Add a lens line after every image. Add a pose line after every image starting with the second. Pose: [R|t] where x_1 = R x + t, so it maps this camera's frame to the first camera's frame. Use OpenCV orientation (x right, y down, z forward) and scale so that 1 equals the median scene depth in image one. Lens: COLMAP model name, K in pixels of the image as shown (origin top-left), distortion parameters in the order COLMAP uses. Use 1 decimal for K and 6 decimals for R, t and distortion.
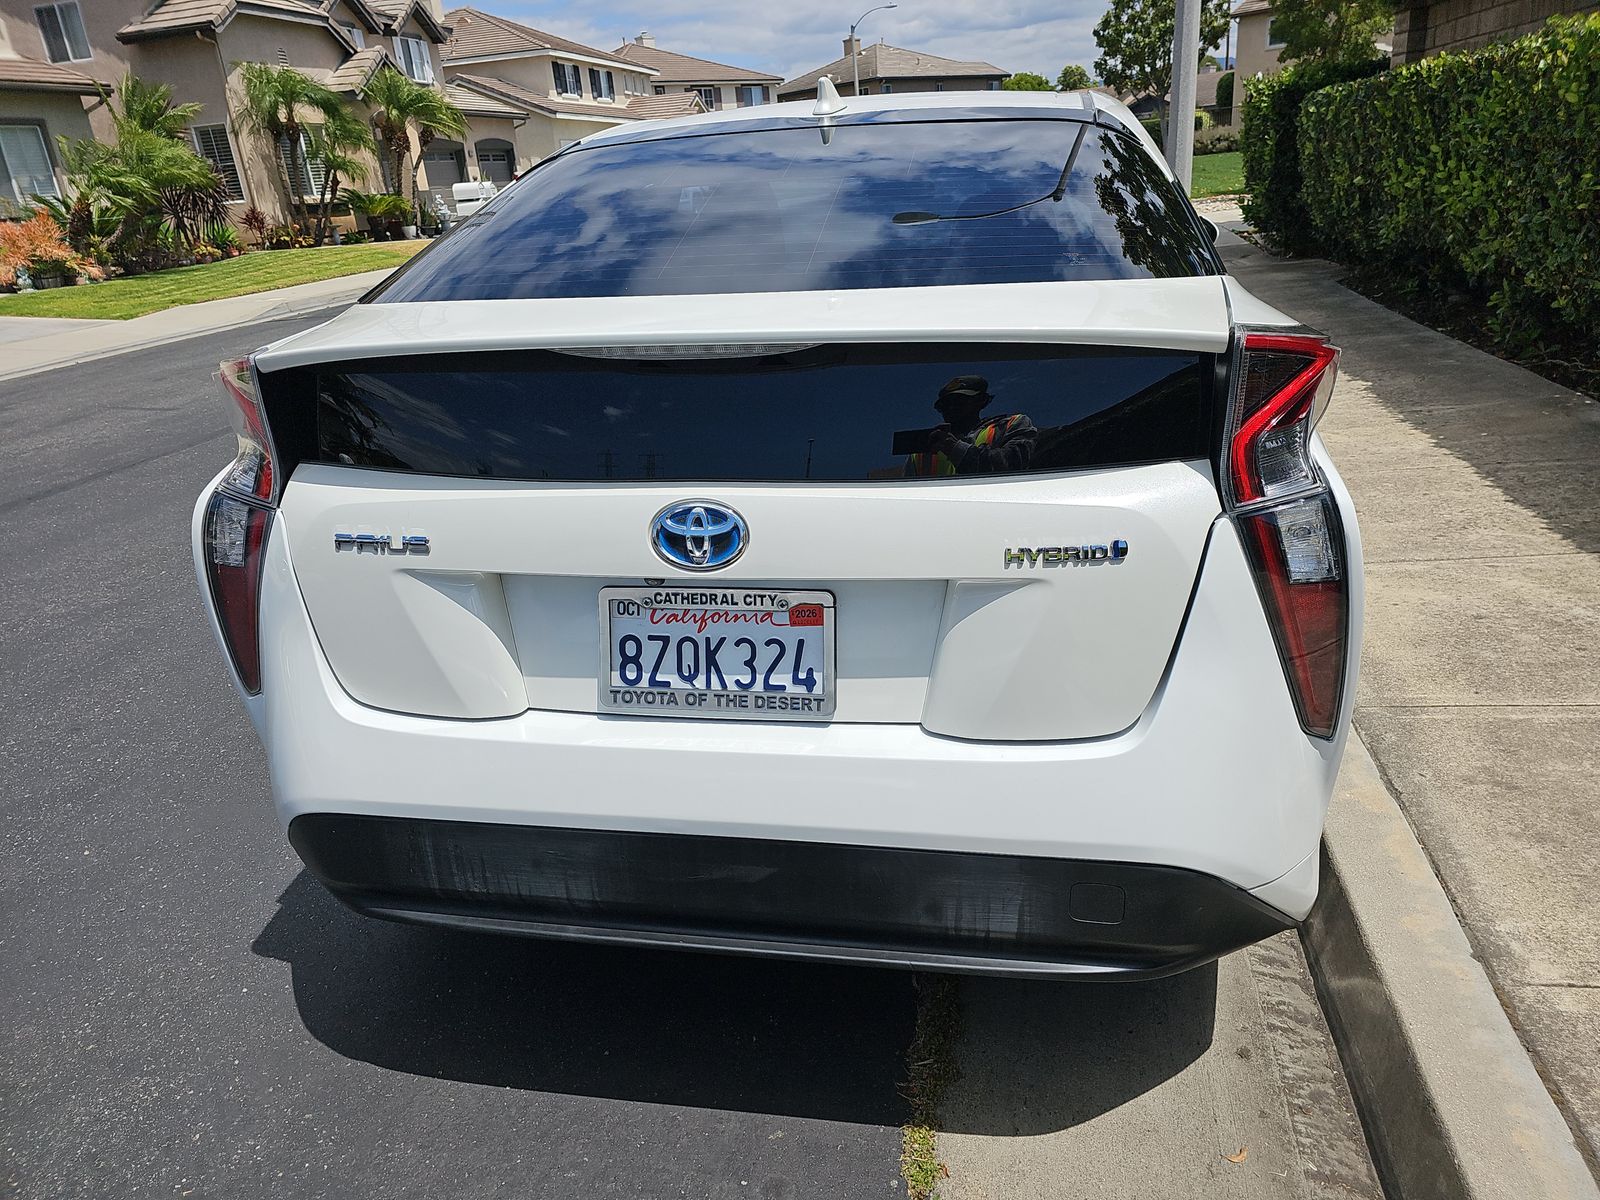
lens RADIAL K [[1051.2, 0, 806.5], [0, 1051.2, 586.9], [0, 0, 1]] dist [-0.005624, -0.007225]
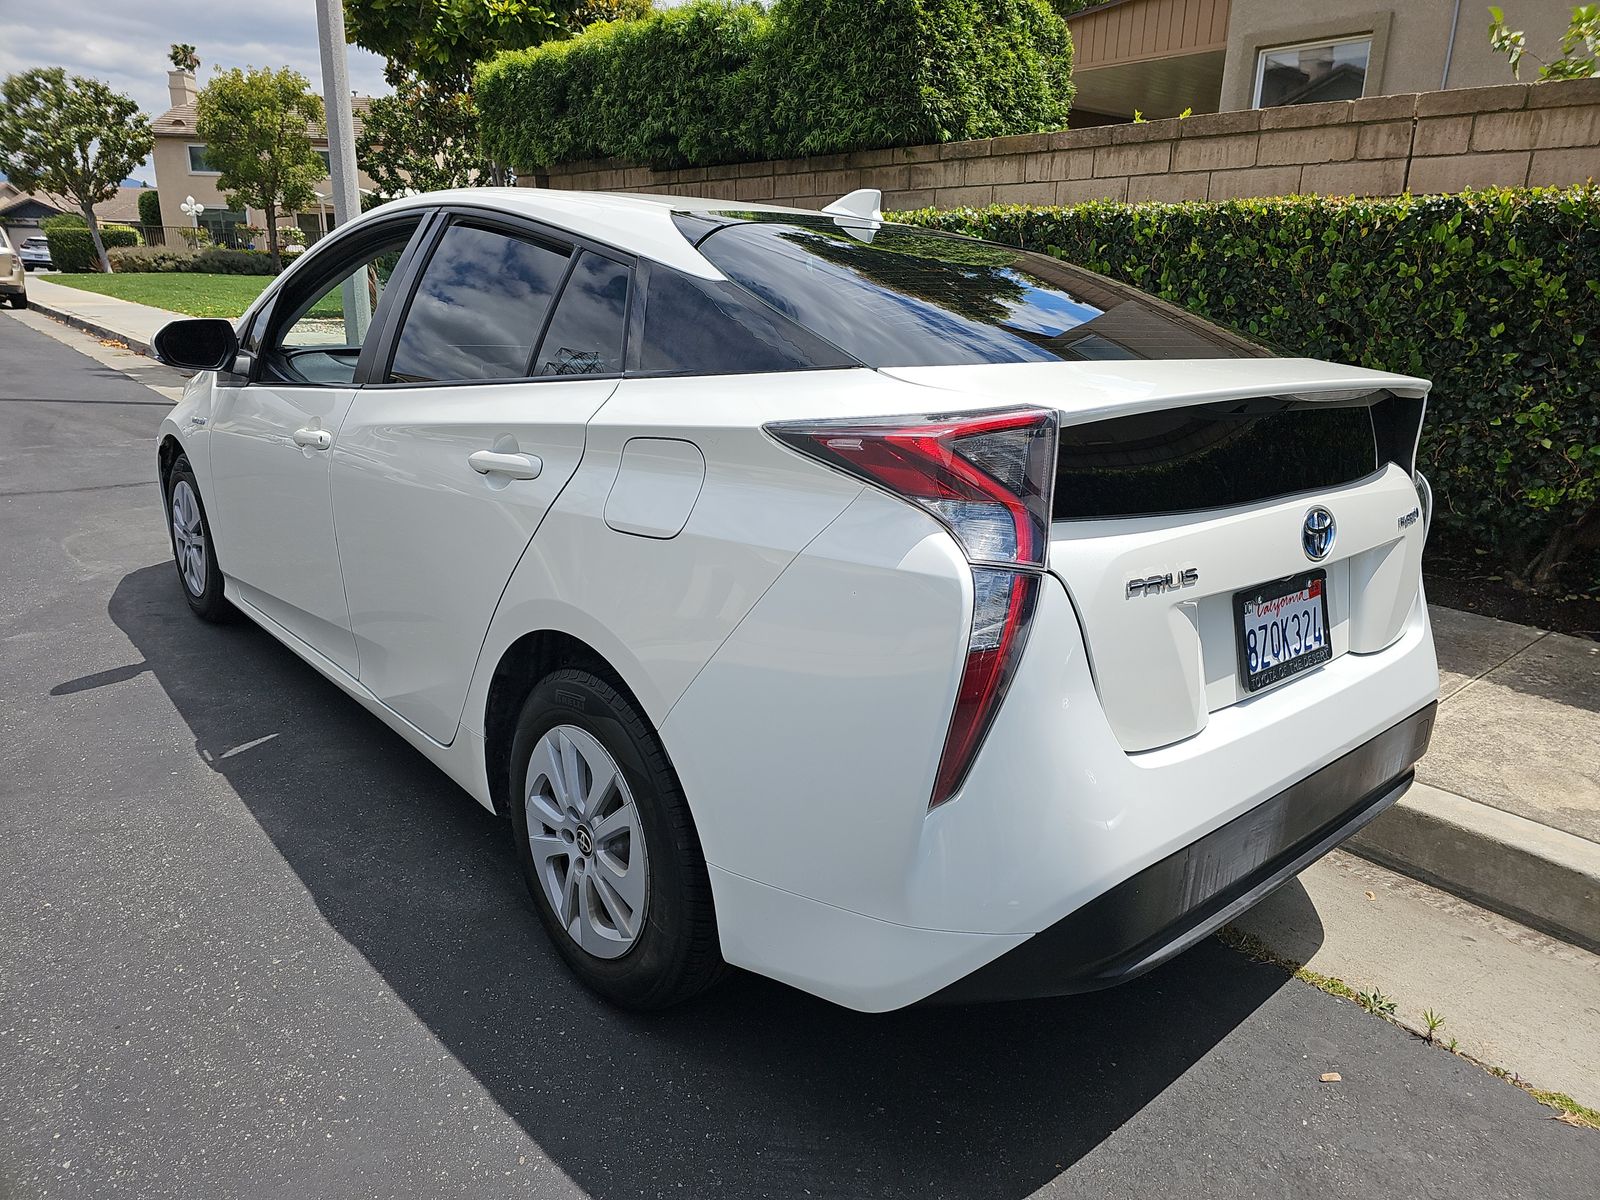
lens RADIAL K [[1051.2, 0, 806.5], [0, 1051.2, 586.9], [0, 0, 1]] dist [-0.005624, -0.007225]
pose [[0.602107, -0.126476, 0.788334, -1.378774], [0.214905, 0.976606, -0.007457, -0.100017], [-0.768949, 0.173907, 0.615202, 0.626884]]
